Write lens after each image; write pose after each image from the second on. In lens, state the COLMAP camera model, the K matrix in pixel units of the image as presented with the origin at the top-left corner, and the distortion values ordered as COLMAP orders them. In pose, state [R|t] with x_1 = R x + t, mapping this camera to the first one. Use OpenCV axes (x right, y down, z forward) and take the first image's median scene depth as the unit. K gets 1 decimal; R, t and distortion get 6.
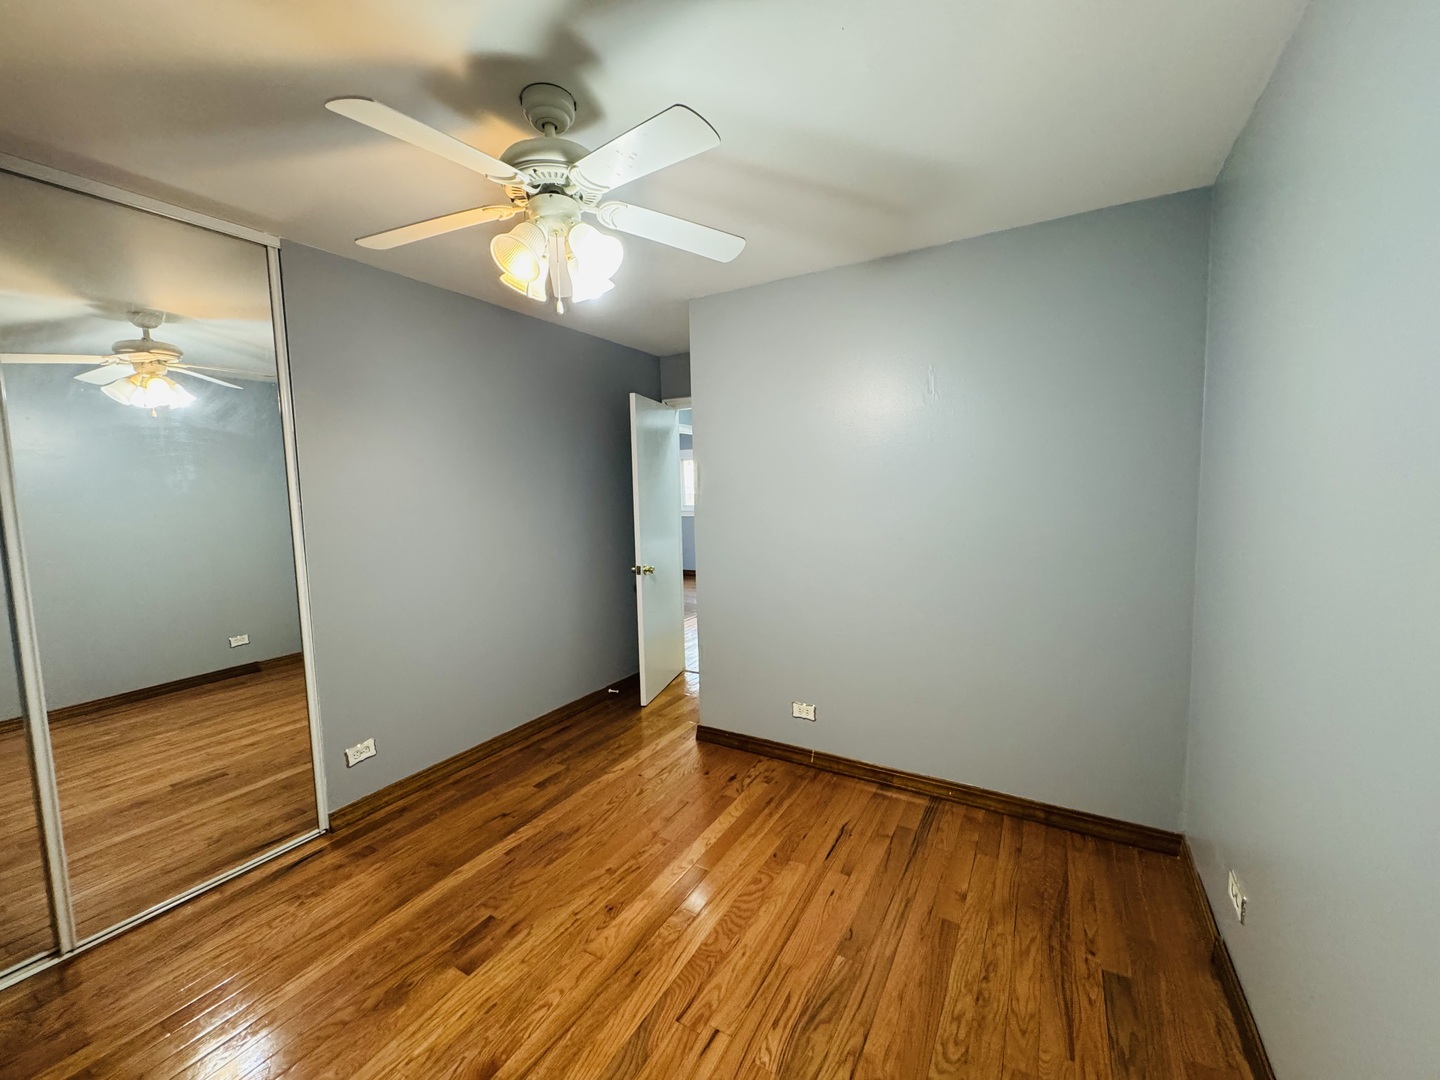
lens RADIAL K [[577.9, 0, 722.2], [0, 577.9, 539.1], [0, 0, 1]] dist [-0.007802, 0.000906]
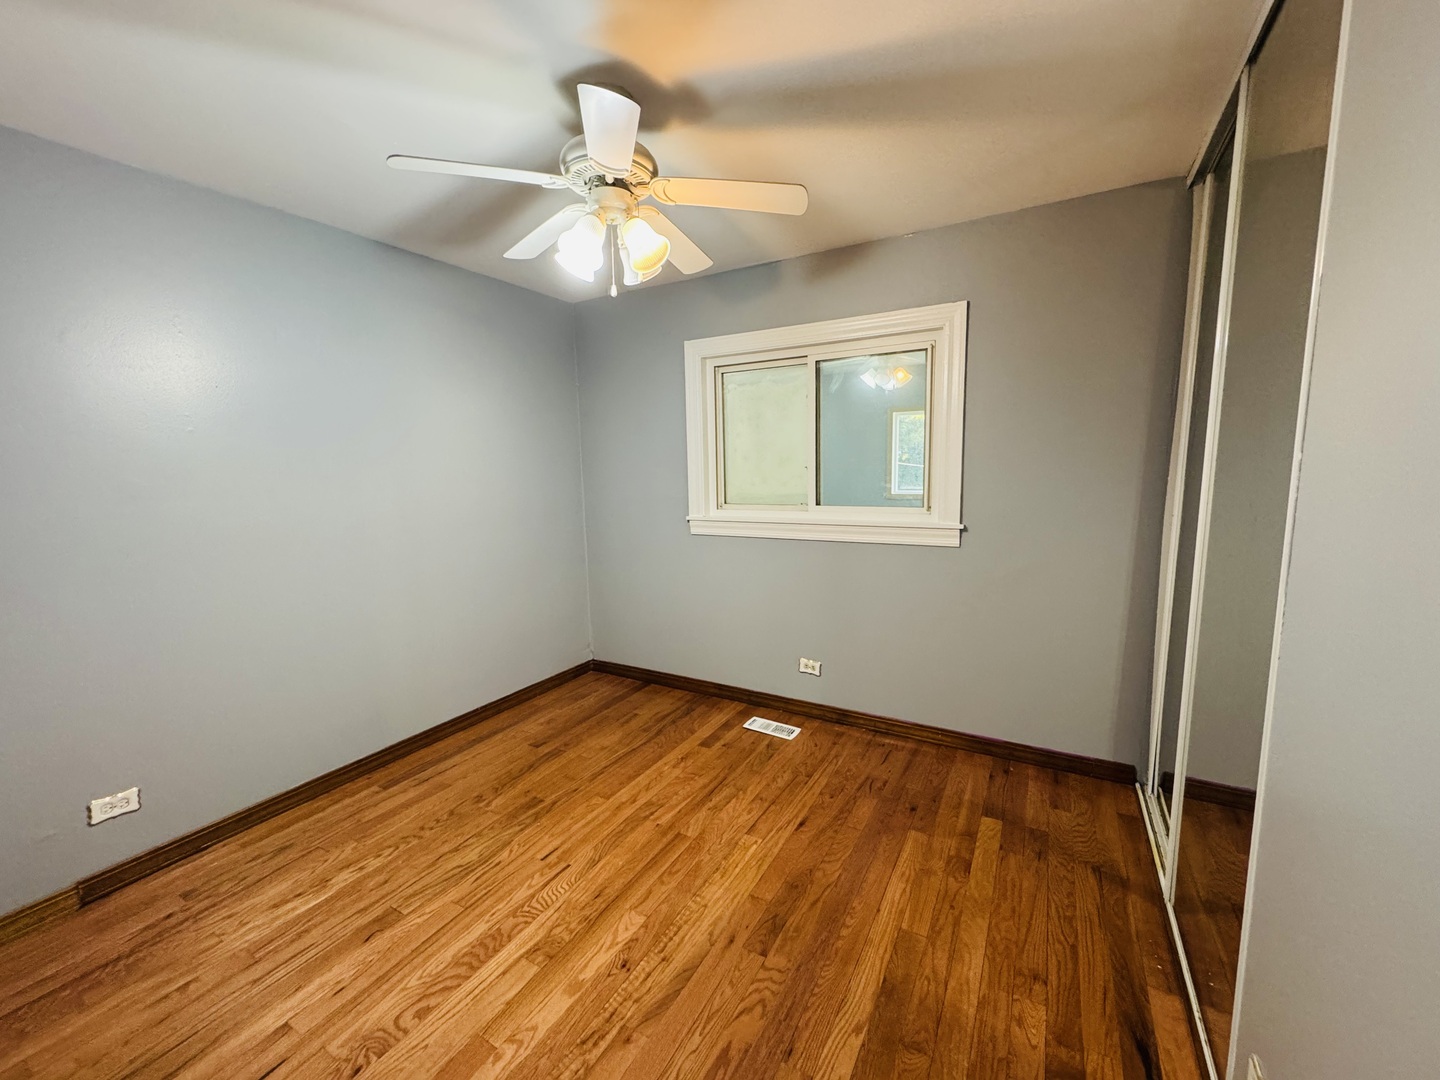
lens RADIAL K [[577.9, 0, 720.0], [0, 577.9, 542.9], [0, 0, 1]] dist [-0.007802, 0.000906]
pose [[-0.999208, 0.039610, 0.003733, -0.387085], [0.039419, 0.972912, 0.227791, -0.143474], [0.005391, 0.227757, -0.973703, 1.798094]]
